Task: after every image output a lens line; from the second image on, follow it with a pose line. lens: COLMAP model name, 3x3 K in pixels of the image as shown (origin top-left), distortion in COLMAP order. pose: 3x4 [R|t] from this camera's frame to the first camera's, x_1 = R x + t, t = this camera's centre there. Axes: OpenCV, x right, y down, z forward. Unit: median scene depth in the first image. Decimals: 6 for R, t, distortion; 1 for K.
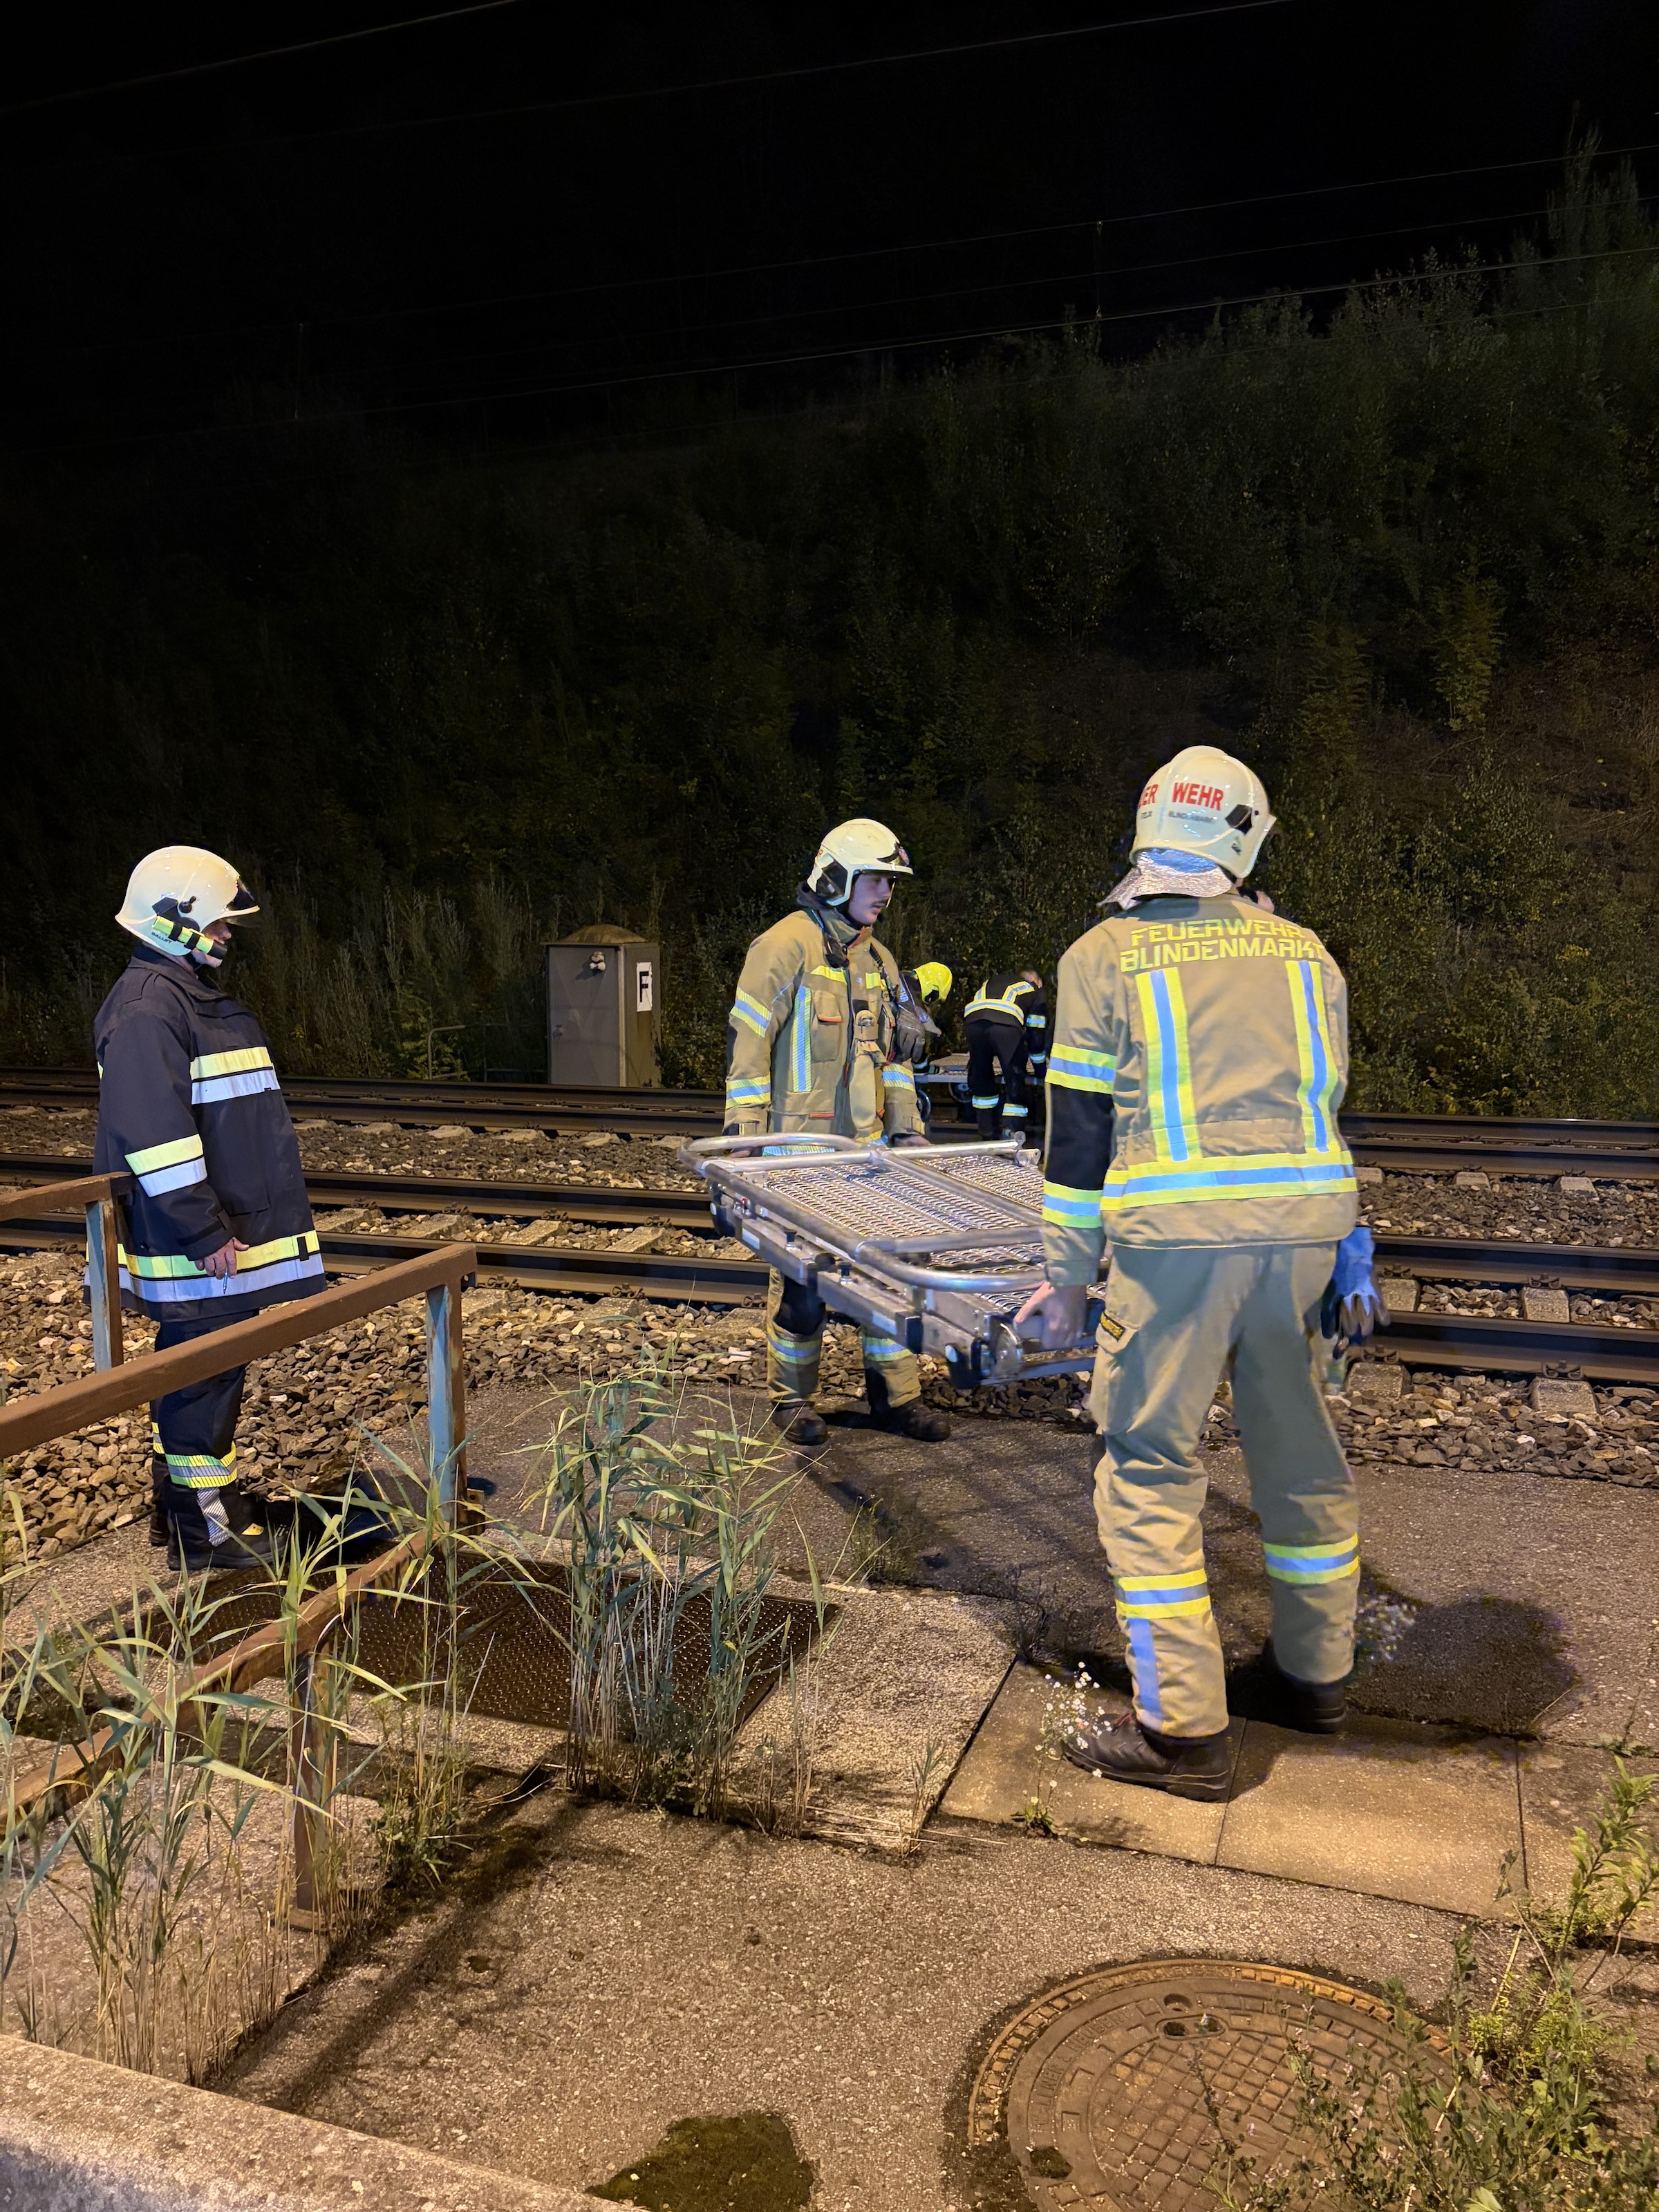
lens RADIAL K [[1704.0, 0, 824.9], [0, 1704.0, 1106.8], [0, 0, 1]] dist [0.029639, -0.004816]
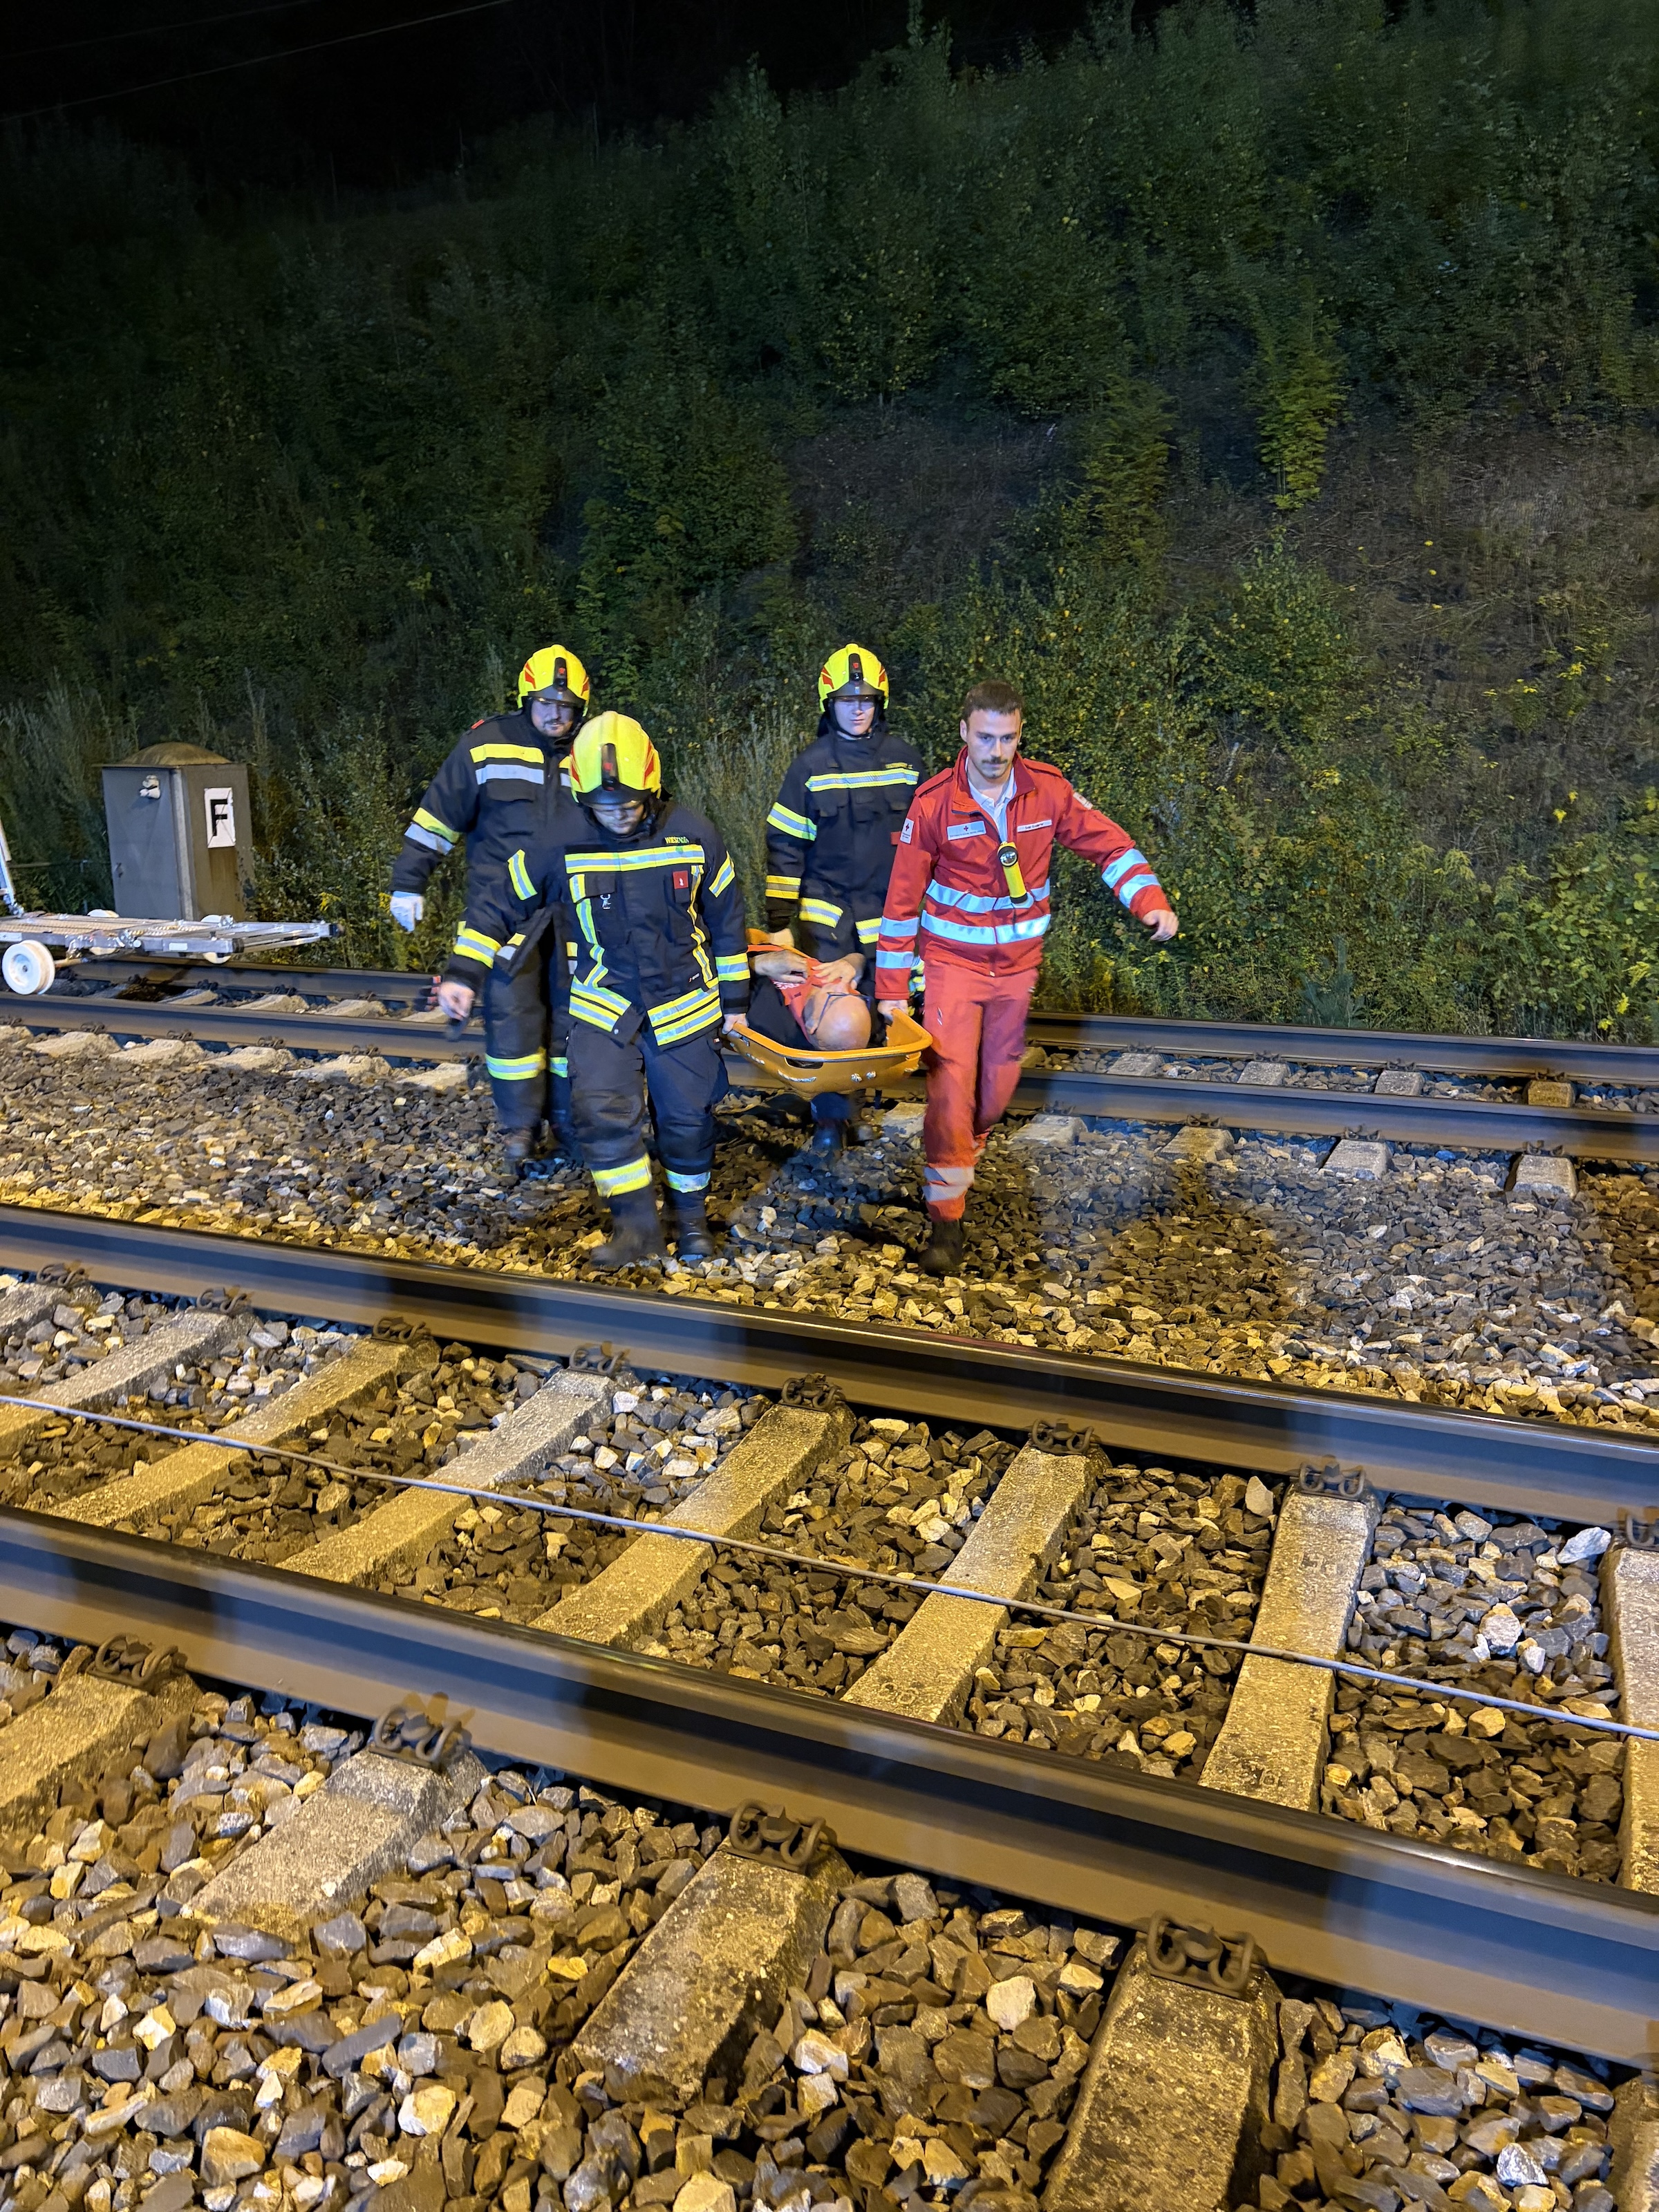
lens RADIAL K [[1704.0, 0, 843.0], [0, 1704.0, 1102.8], [0, 0, 1]] dist [0.029639, -0.004816]
pose [[0.998822, 0.010560, -0.047364, 0.175916], [-0.006020, 0.995460, 0.094985, -0.009349], [0.048152, -0.094588, 0.994351, 0.121450]]
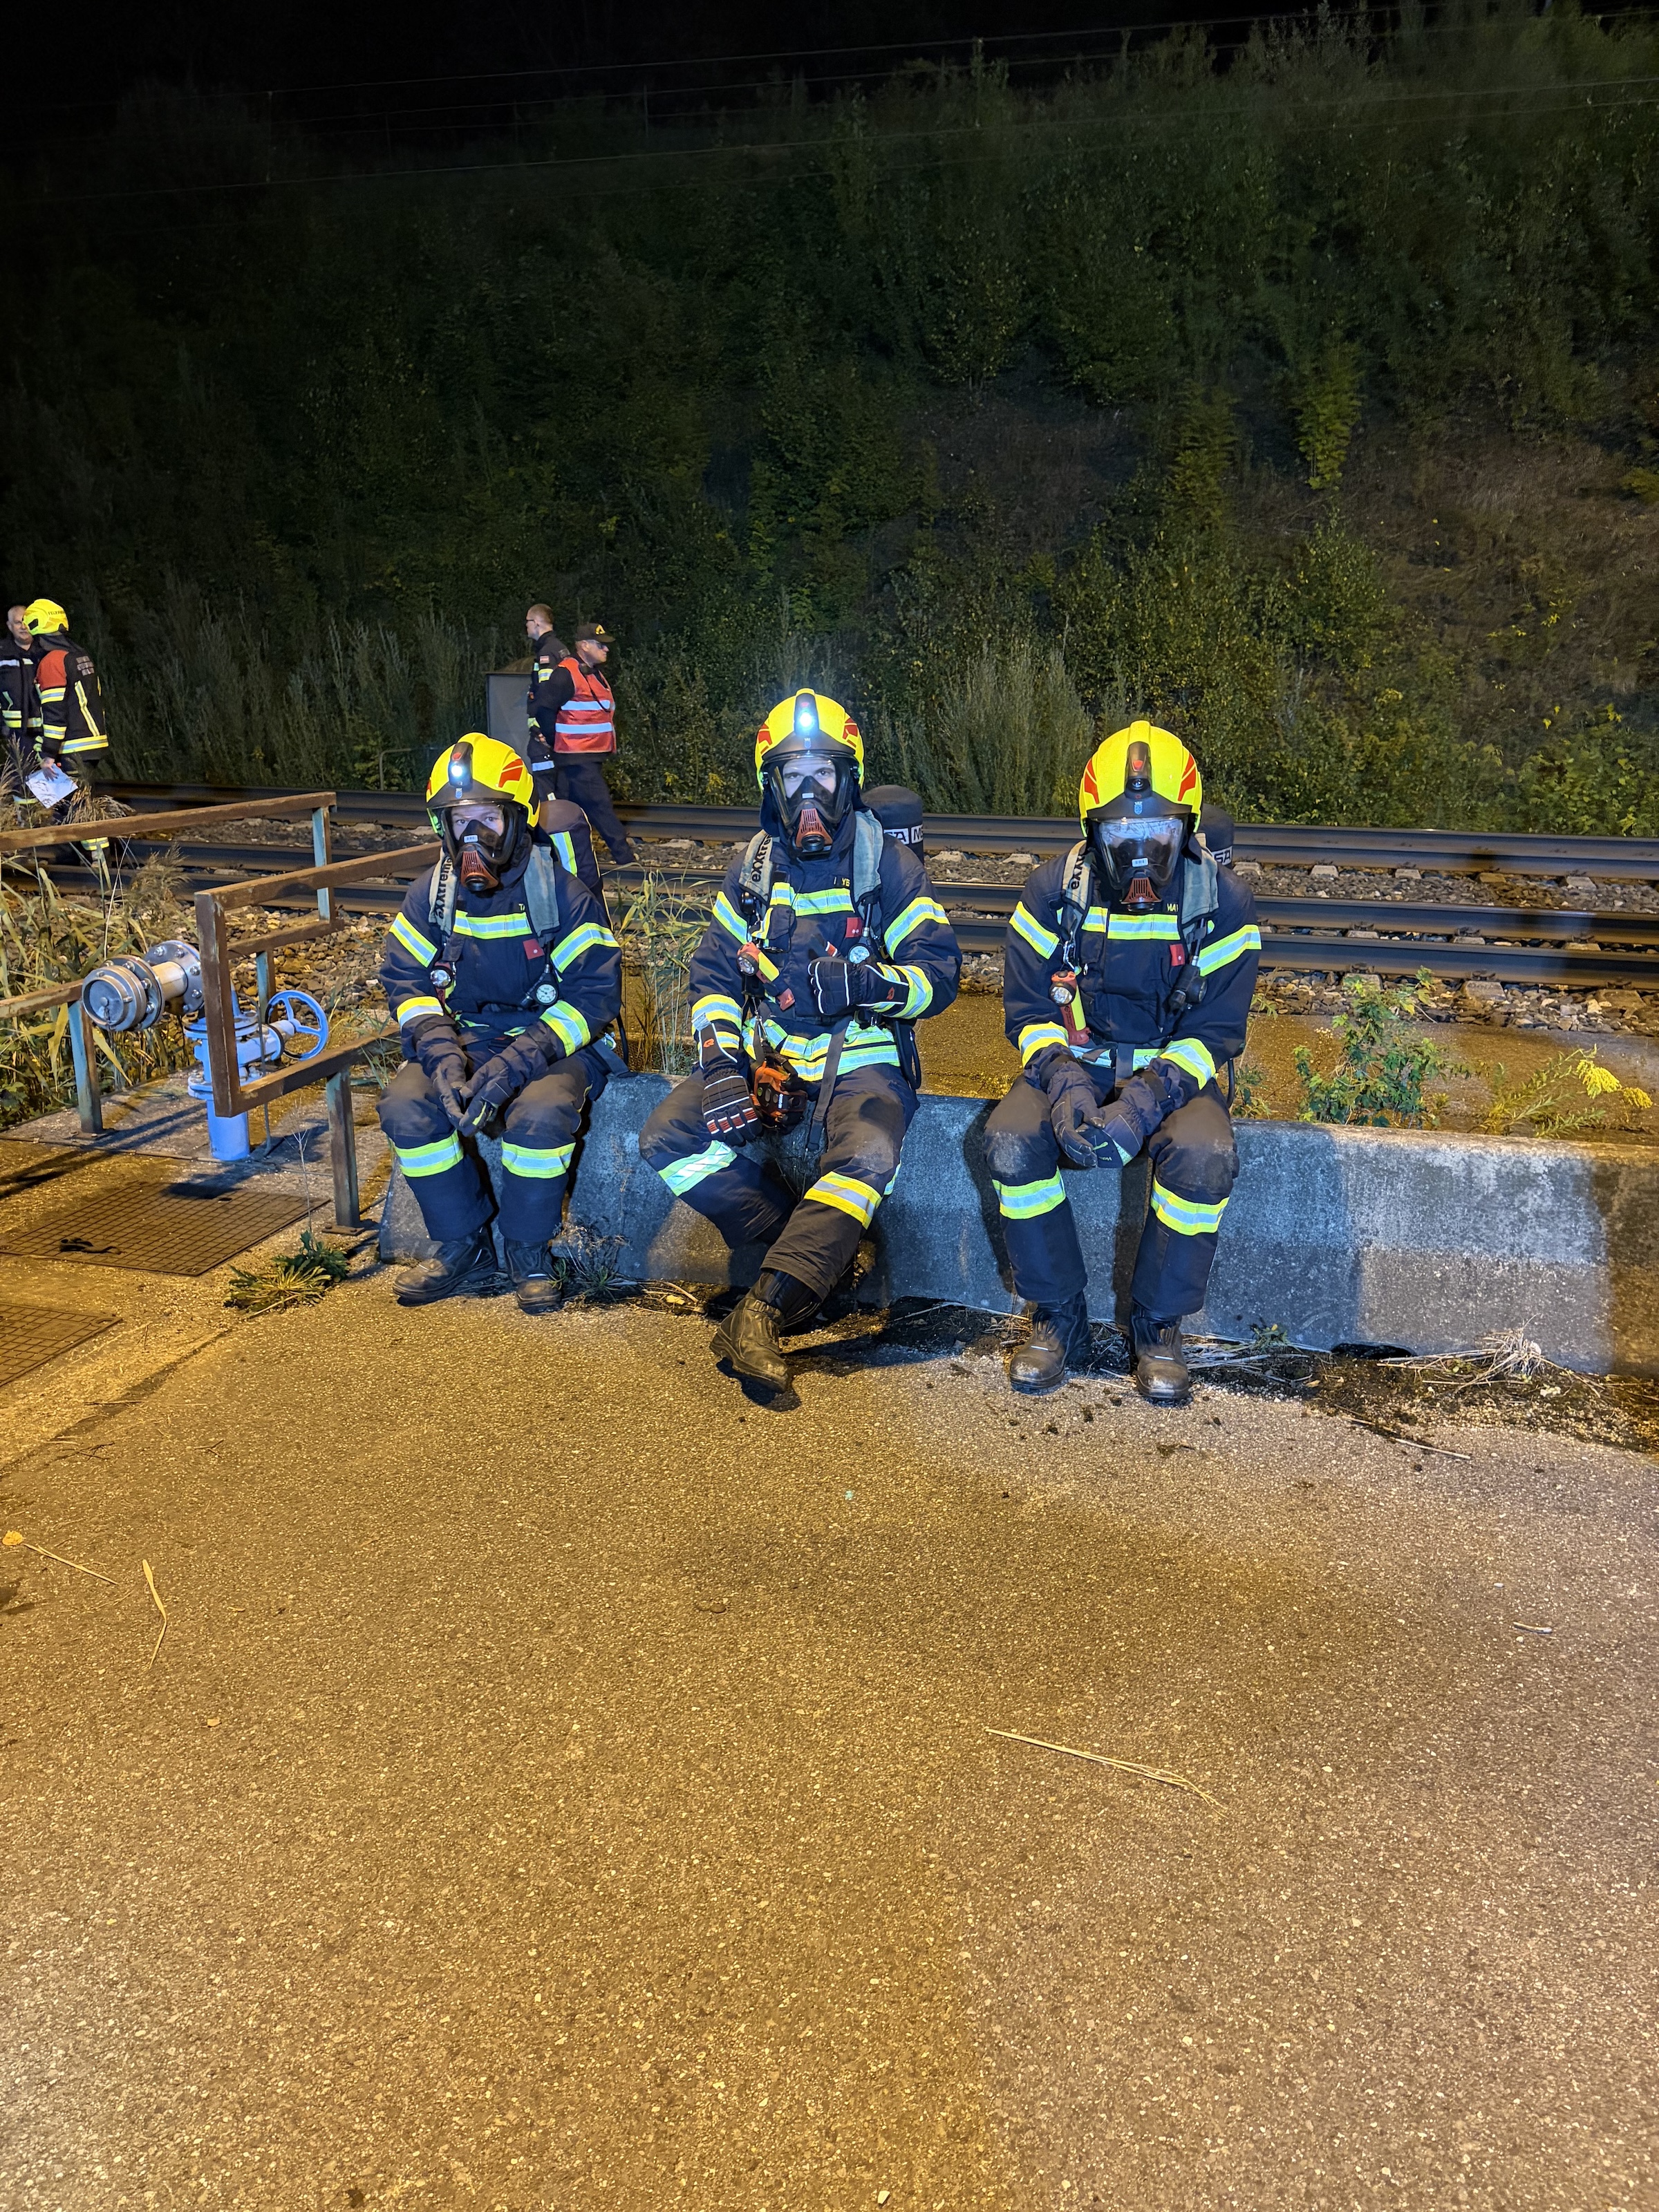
lens RADIAL K [[1704.0, 0, 827.4], [0, 1704.0, 1110.3], [0, 0, 1]] dist [0.029639, -0.004816]
pose [[0.998352, 0.001714, 0.057368, -0.004440], [-0.010047, 0.989338, 0.145294, 0.015742], [-0.056508, -0.145631, 0.987724, -0.109543]]
